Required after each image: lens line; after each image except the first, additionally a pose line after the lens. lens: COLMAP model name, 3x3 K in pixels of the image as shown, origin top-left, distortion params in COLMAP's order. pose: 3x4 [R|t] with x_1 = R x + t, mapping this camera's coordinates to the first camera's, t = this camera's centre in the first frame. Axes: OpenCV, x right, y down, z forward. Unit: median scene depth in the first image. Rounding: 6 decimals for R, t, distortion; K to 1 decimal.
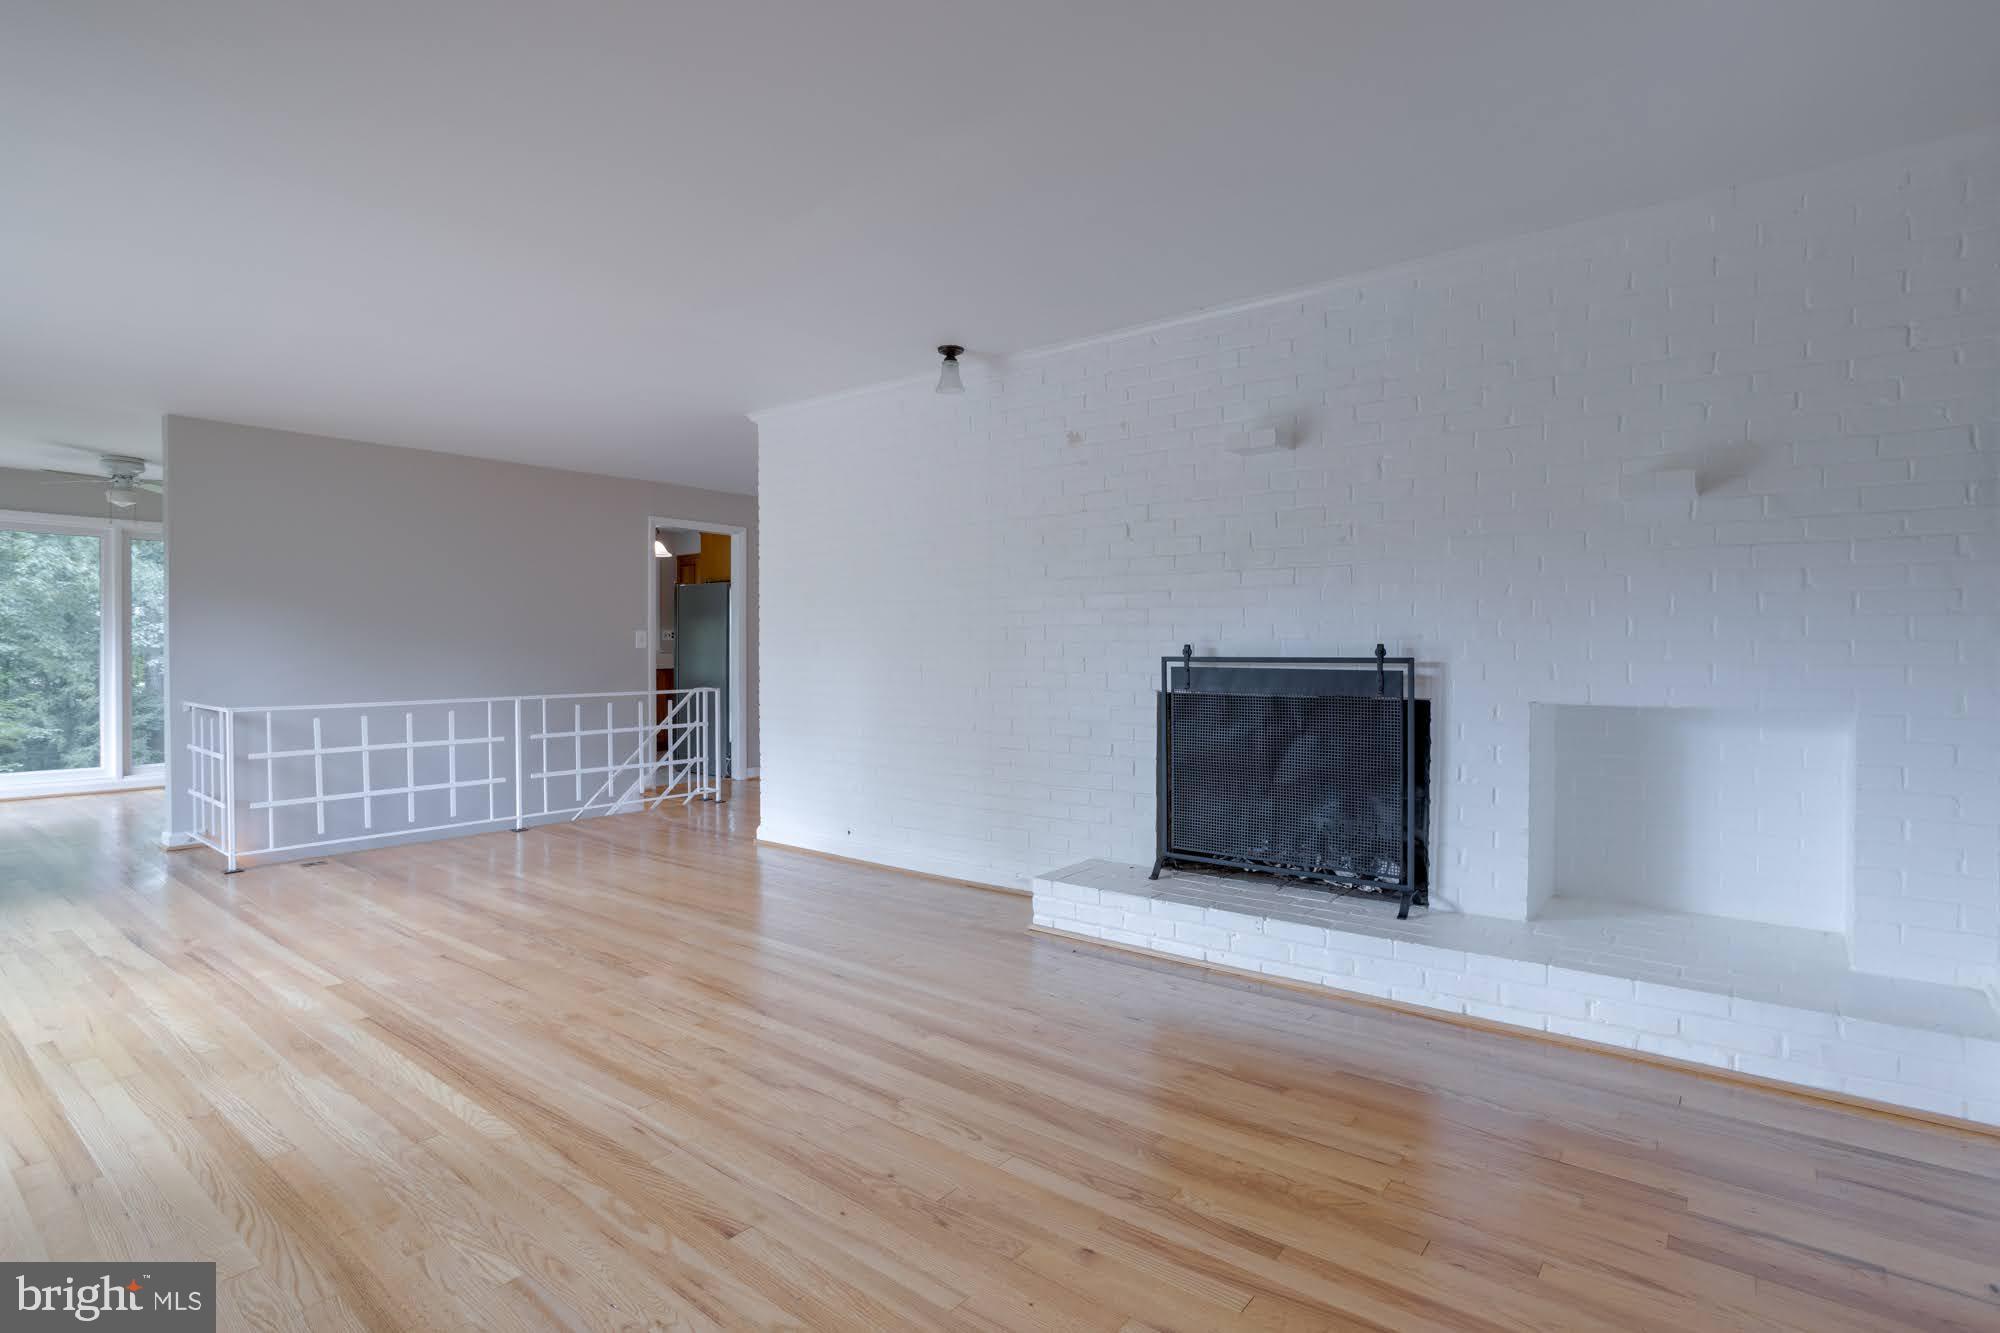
lens RADIAL K [[1007.5, 0, 1015.3], [0, 1007.5, 647.1], [0, 0, 1]] dist [-0.056275, 0.031288]
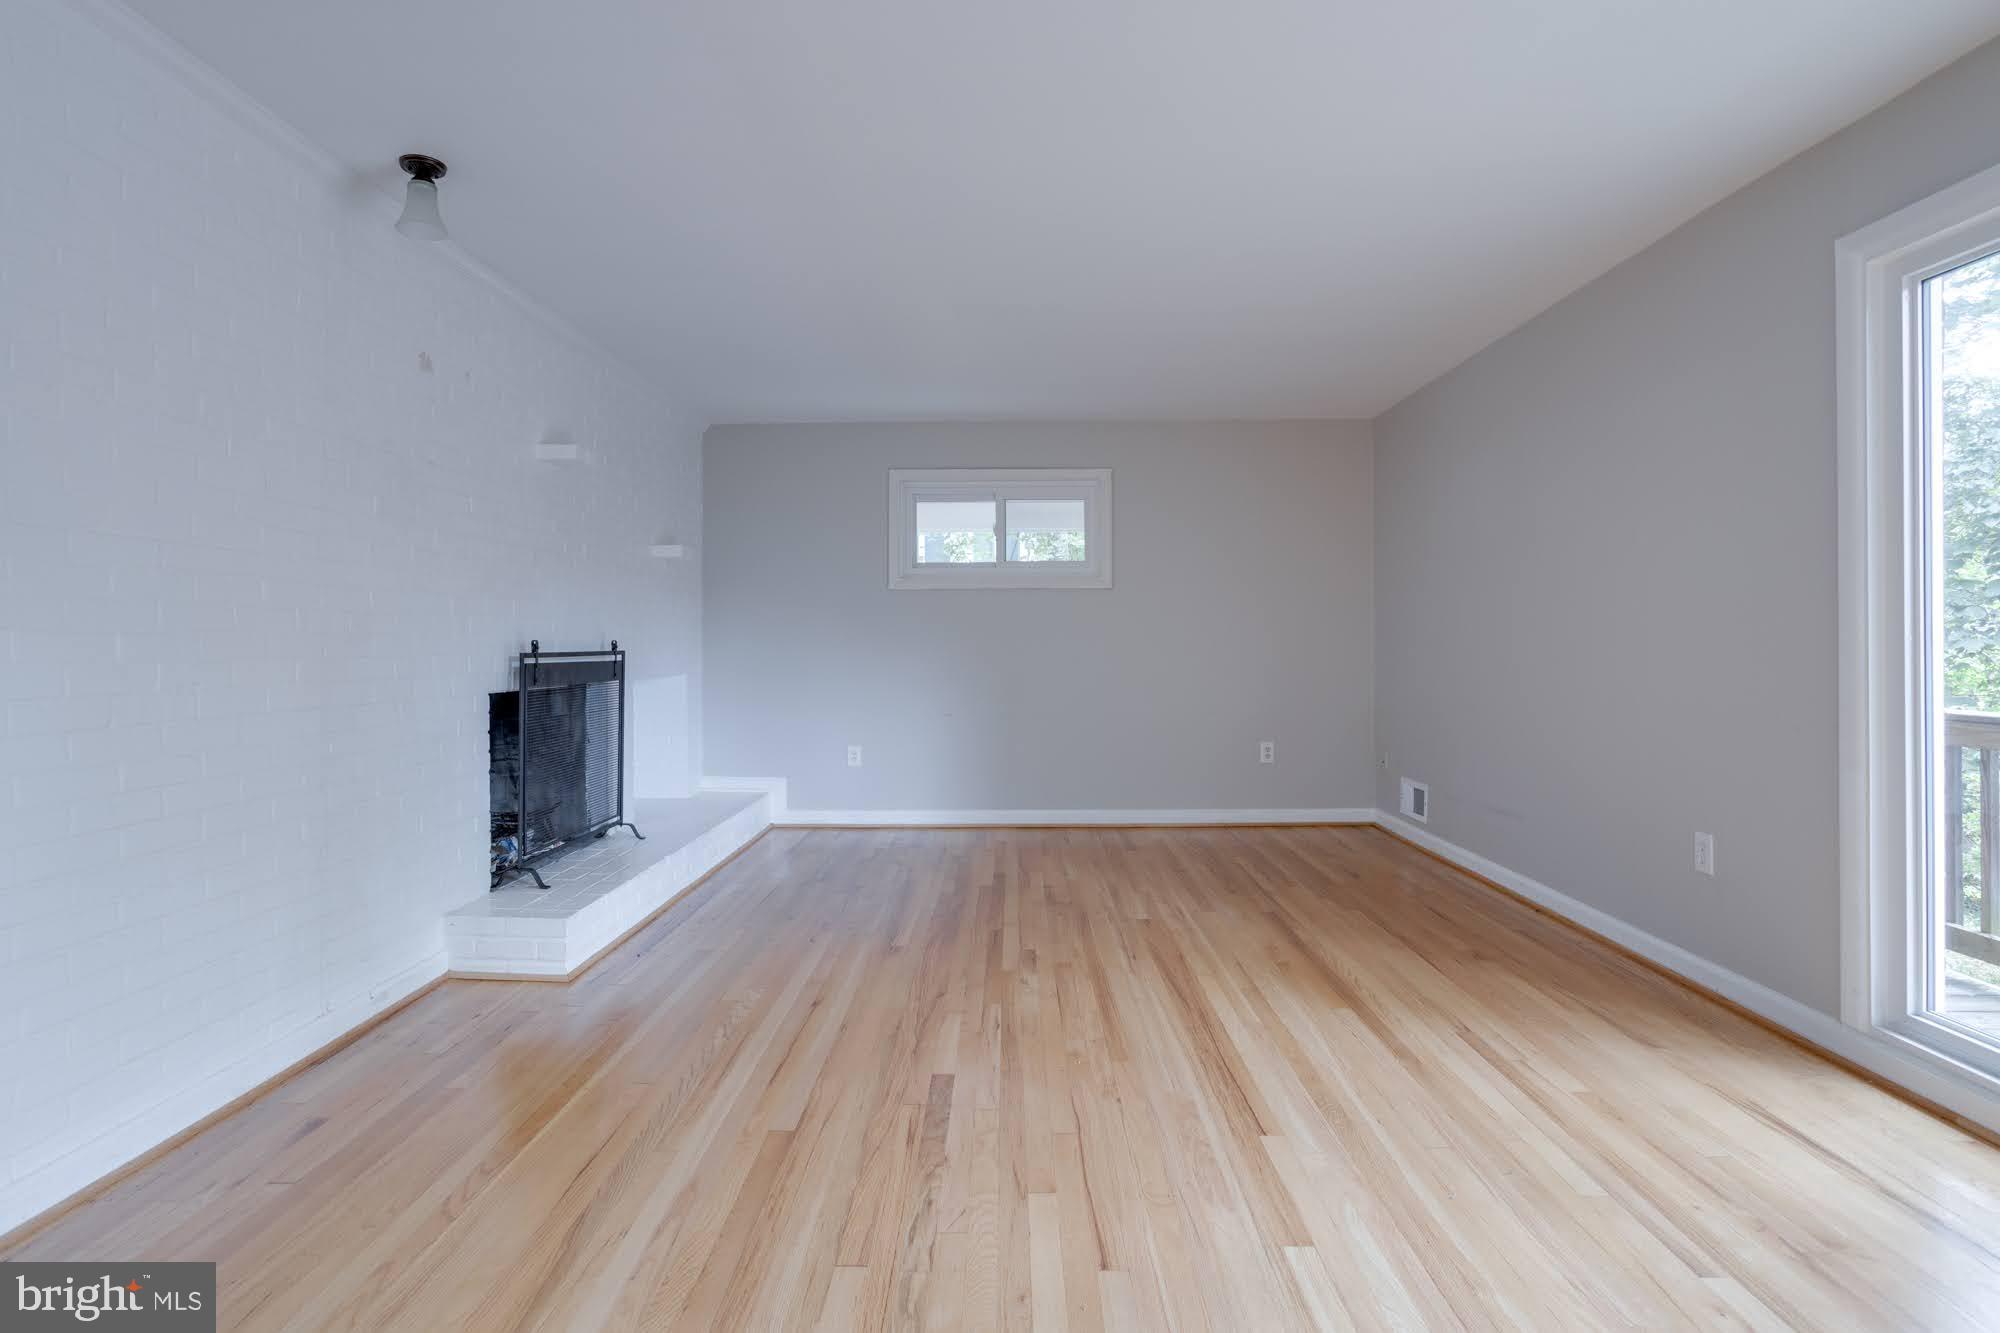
lens RADIAL K [[995.8, 0, 996.7], [0, 995.8, 648.1], [0, 0, 1]] dist [-0.065087, 0.033259]
pose [[-0.612141, 0.001989, 0.790746, -0.969821], [0.008078, 0.999960, 0.003738, 0.005738], [-0.790708, 0.008676, -0.612132, 1.395478]]
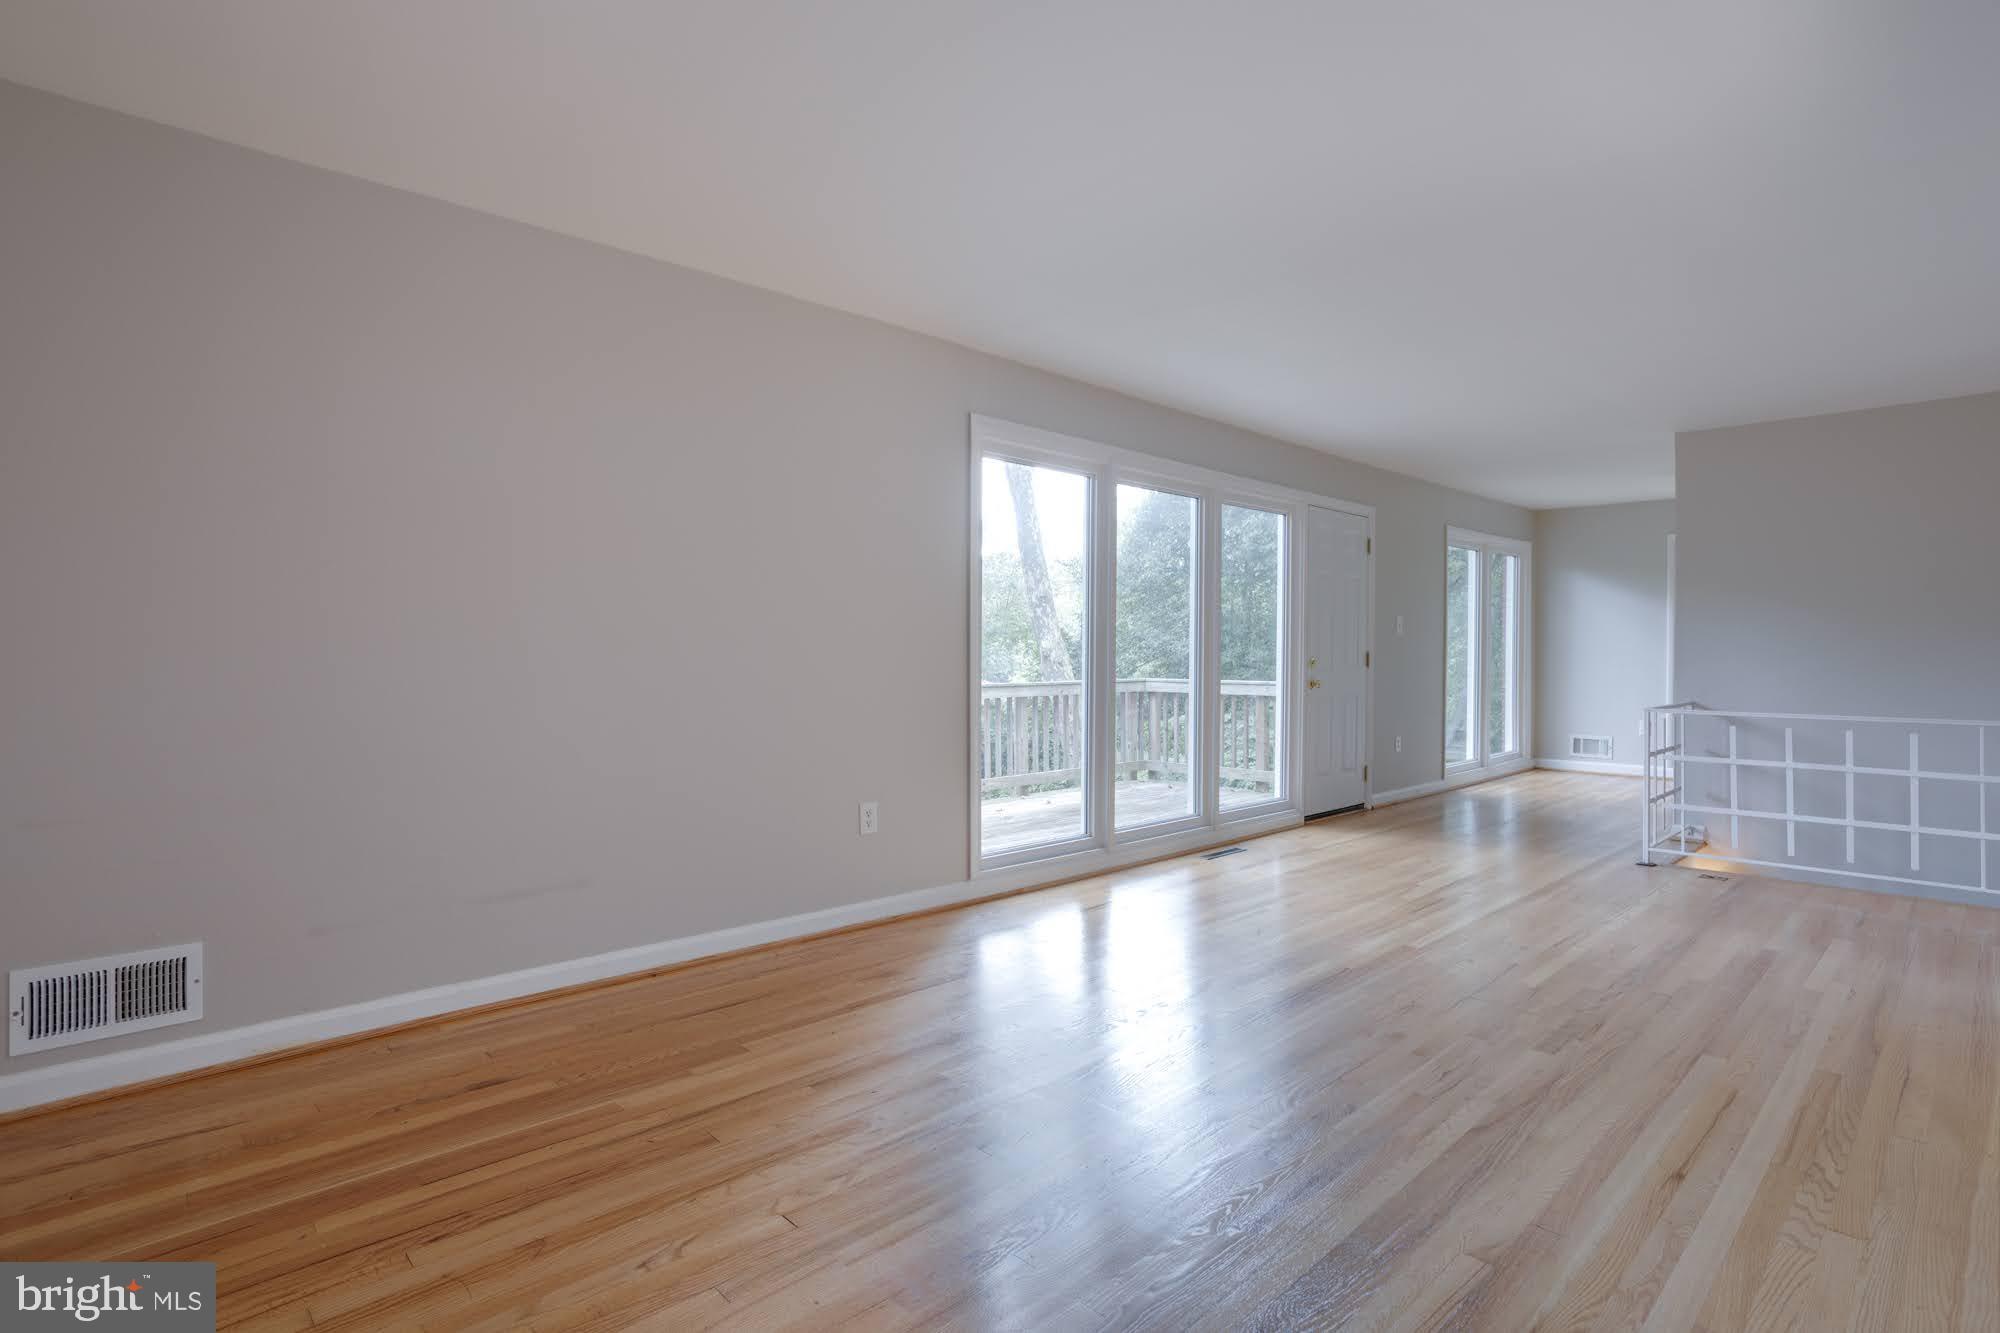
lens RADIAL K [[1007.5, 0, 1015.3], [0, 1007.5, 647.1], [0, 0, 1]] dist [-0.056275, 0.031288]
pose [[-0.121589, 0.001280, -0.992580, 0.478175], [-0.007734, 0.999968, 0.002237, -0.000643], [0.992550, 0.007949, -0.121575, 0.652252]]
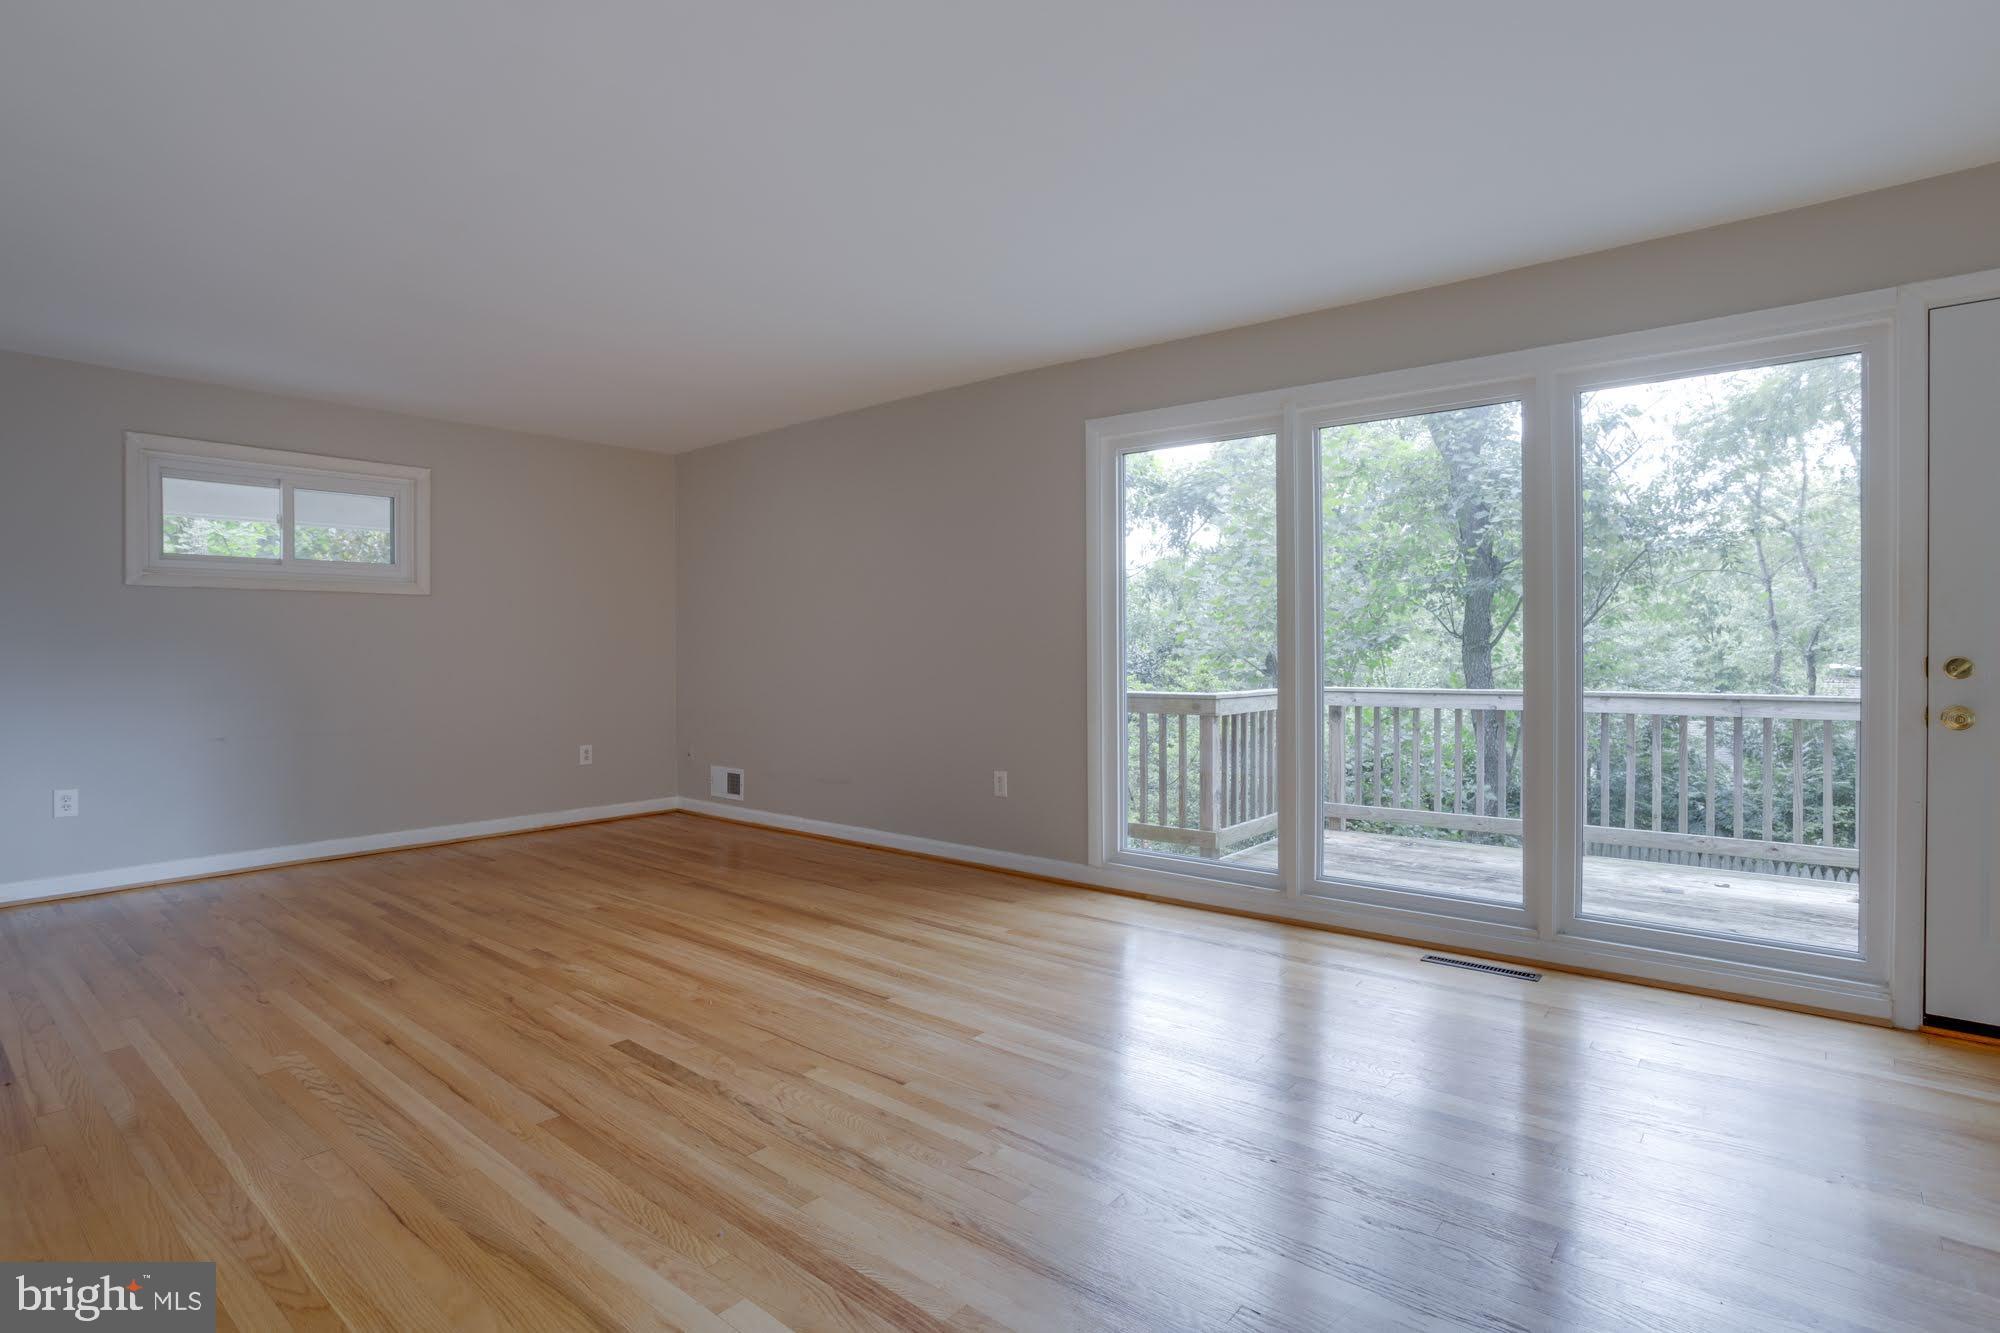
lens RADIAL K [[995.8, 0, 996.7], [0, 995.8, 648.1], [0, 0, 1]] dist [-0.065087, 0.033259]
pose [[-0.999605, 0.009062, 0.026593, -0.698514], [0.009107, 0.999957, 0.001550, 0.004806], [-0.026578, 0.001791, -0.999645, 1.771175]]
